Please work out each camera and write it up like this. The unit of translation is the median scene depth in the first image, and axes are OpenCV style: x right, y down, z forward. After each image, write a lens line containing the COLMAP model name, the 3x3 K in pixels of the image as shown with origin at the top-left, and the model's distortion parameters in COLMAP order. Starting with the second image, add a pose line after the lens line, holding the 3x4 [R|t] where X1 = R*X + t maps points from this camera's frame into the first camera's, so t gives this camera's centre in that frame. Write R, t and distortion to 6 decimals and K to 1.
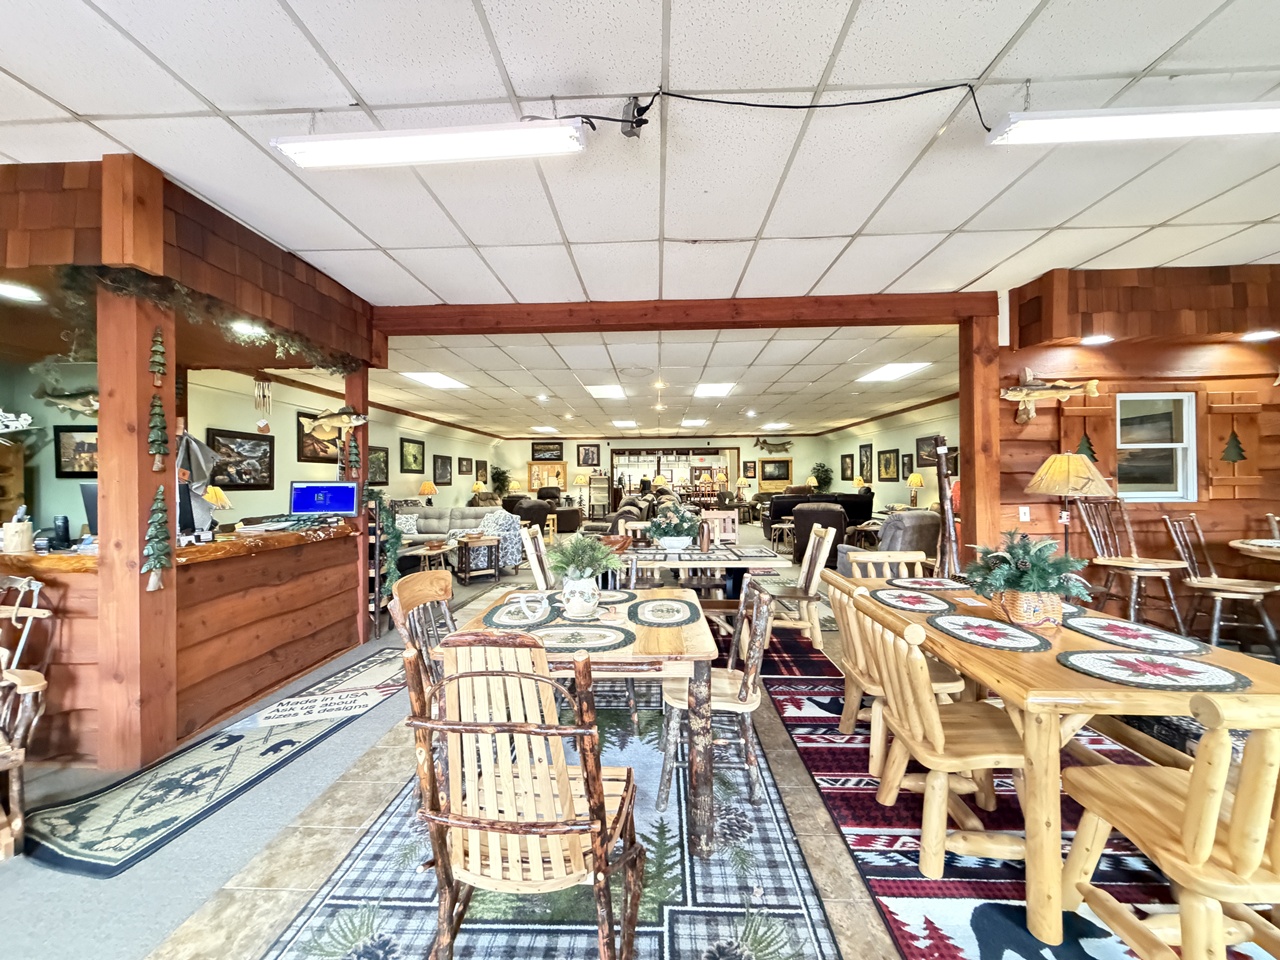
lens RADIAL K [[506.2, 0, 638.2], [0, 506.2, 479.5], [0, 0, 1]] dist [-0.001829, 0.000597]
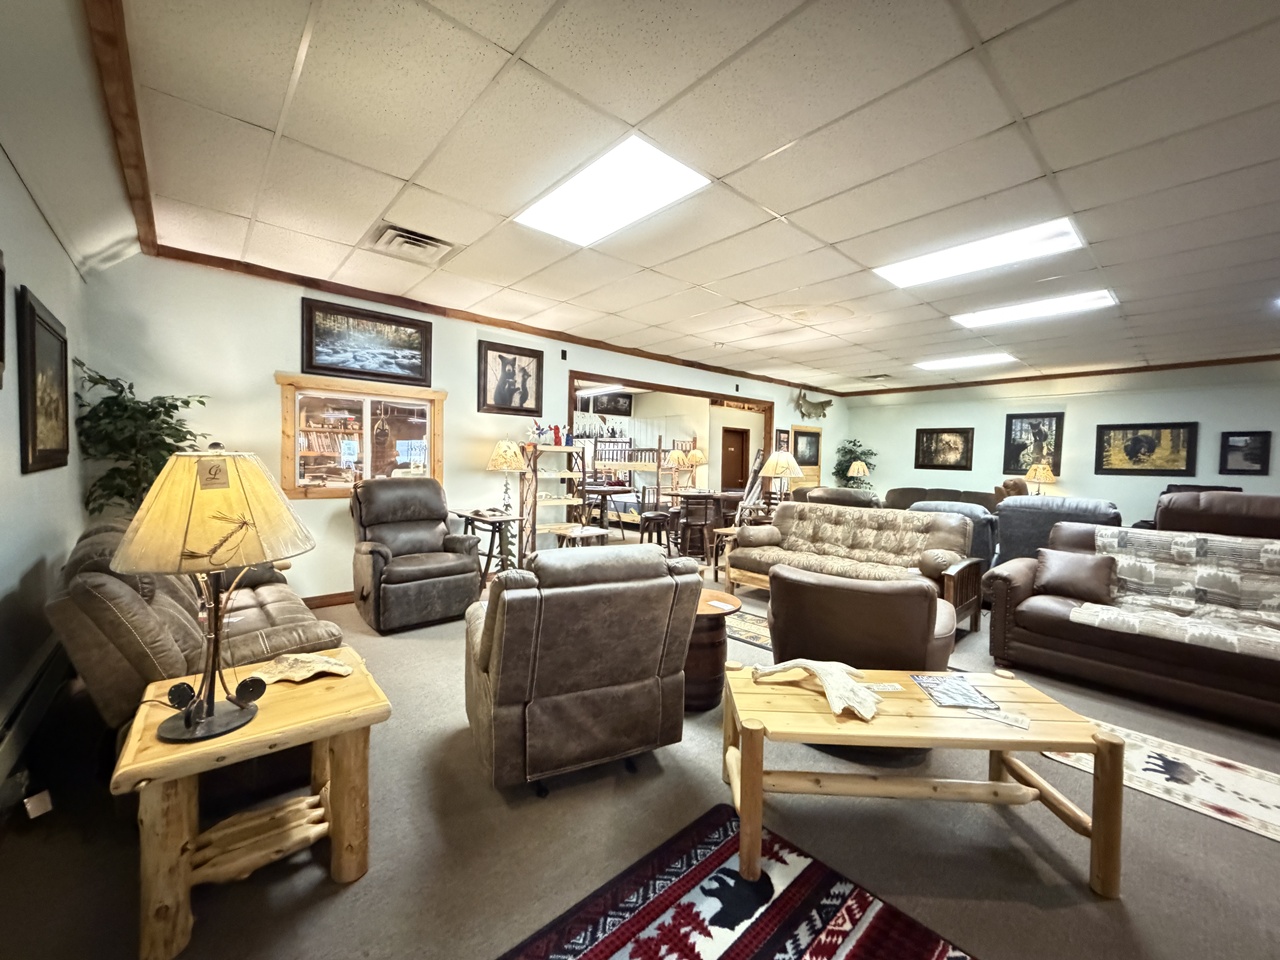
lens RADIAL K [[506.2, 0, 634.1], [0, 506.2, 480.2], [0, 0, 1]] dist [-0.001829, 0.000597]
pose [[0.716367, -0.004796, 0.697707, -1.003594], [-0.024243, 0.999201, 0.031761, 0.014942], [-0.697302, -0.039667, 0.715679, 2.664886]]
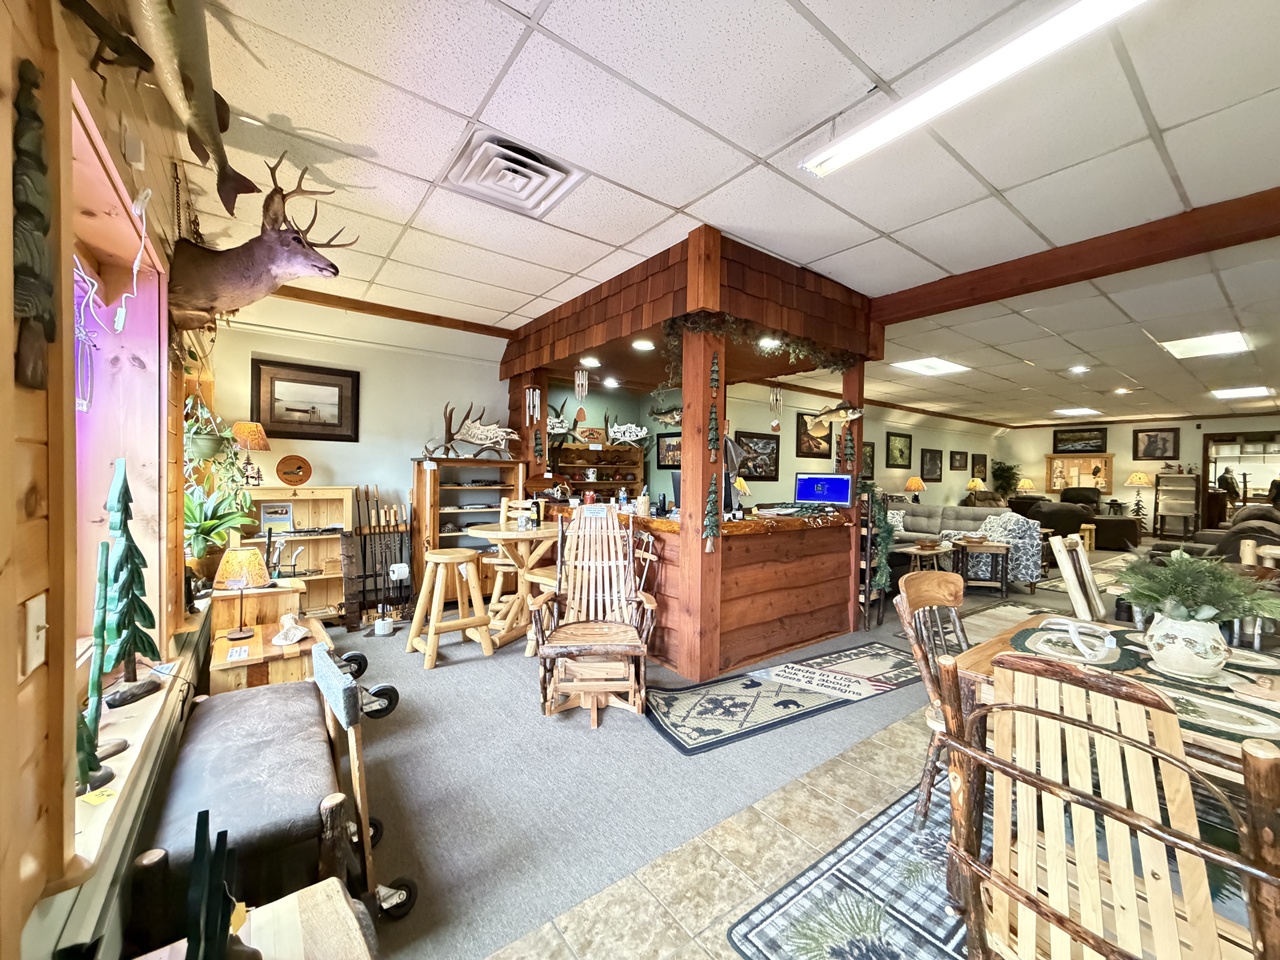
lens RADIAL K [[506.2, 0, 638.5], [0, 506.2, 480.0], [0, 0, 1]] dist [-0.001829, 0.000597]
pose [[0.634921, 0.022849, -0.772239, -0.042309], [-0.016703, 0.999735, 0.015846, 0.009233], [0.772396, 0.002838, 0.635134, 0.011839]]
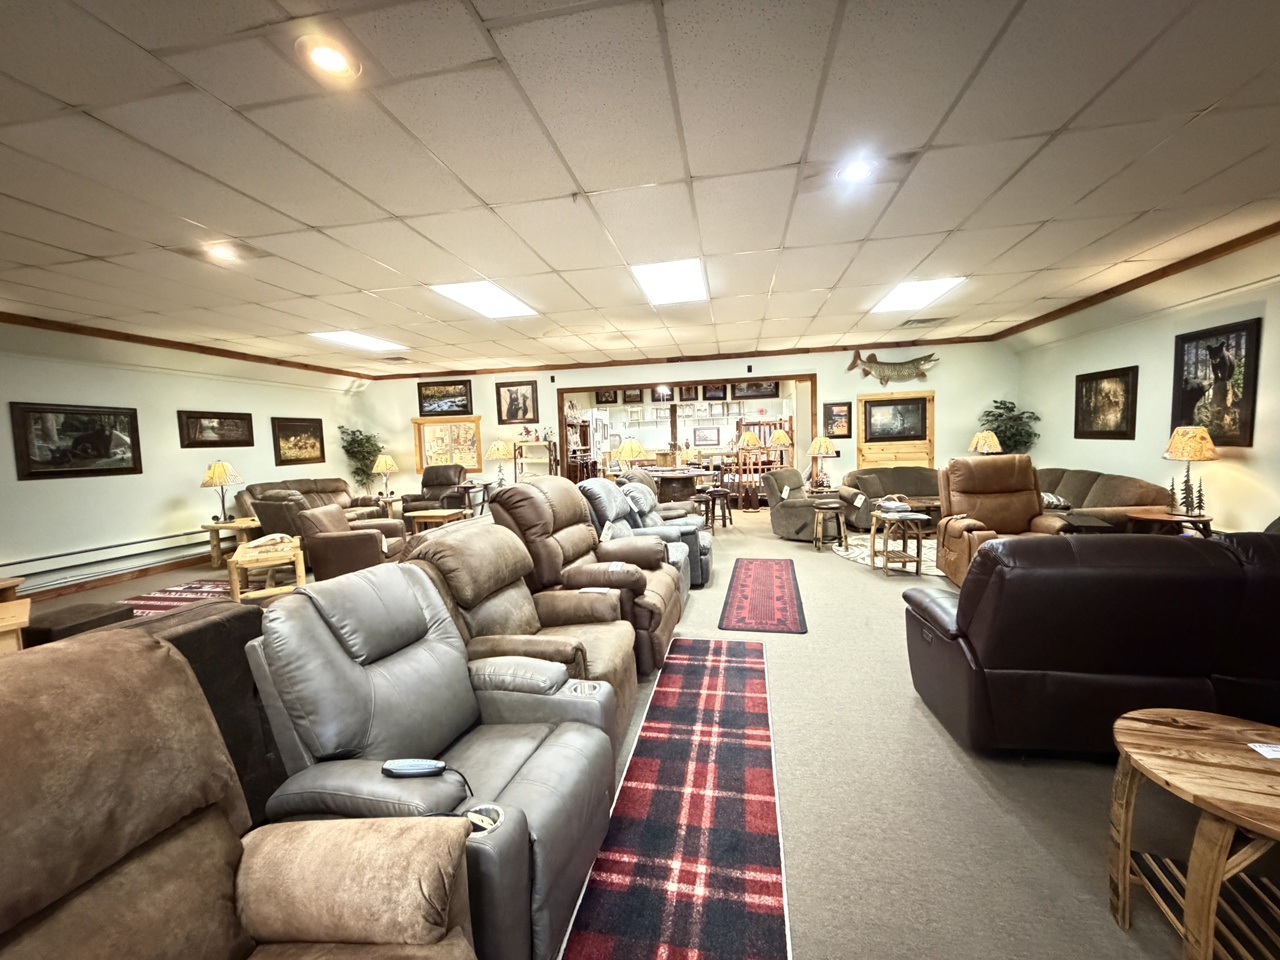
lens RADIAL K [[506.2, 0, 641.6], [0, 506.2, 481.8], [0, 0, 1]] dist [-0.001829, 0.000597]
pose [[0.990148, -0.013923, -0.139329, 0.379660], [0.025124, 0.996561, 0.078961, -0.015338], [0.137750, -0.081684, 0.987093, 1.845907]]
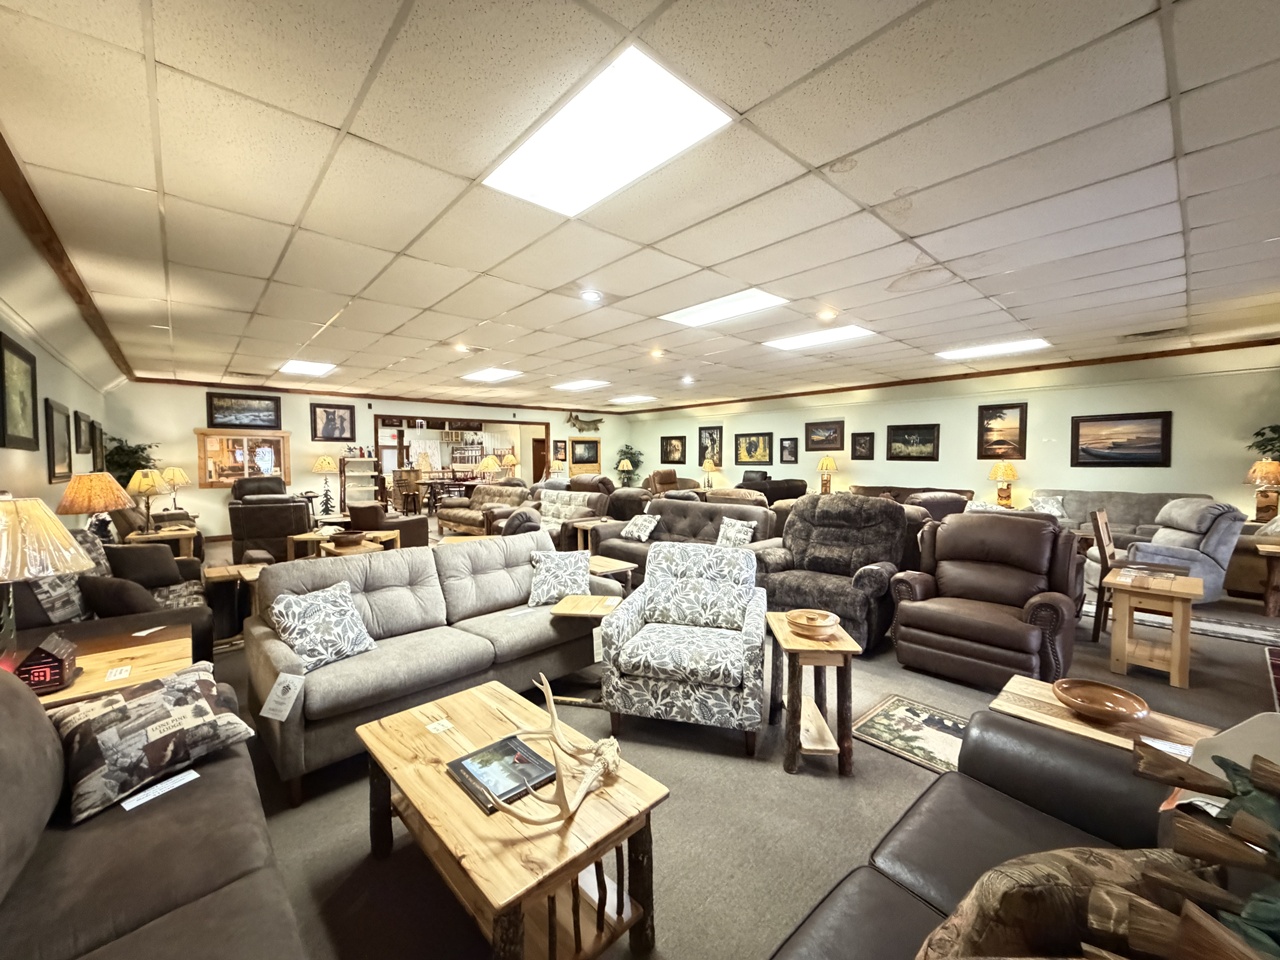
lens RADIAL K [[506.2, 0, 635.1], [0, 506.2, 480.3], [0, 0, 1]] dist [-0.001829, 0.000597]
pose [[0.712594, -0.026459, 0.701078, -0.989040], [0.000395, 0.999304, 0.037313, -0.008831], [-0.701577, -0.026312, 0.712108, 1.223863]]
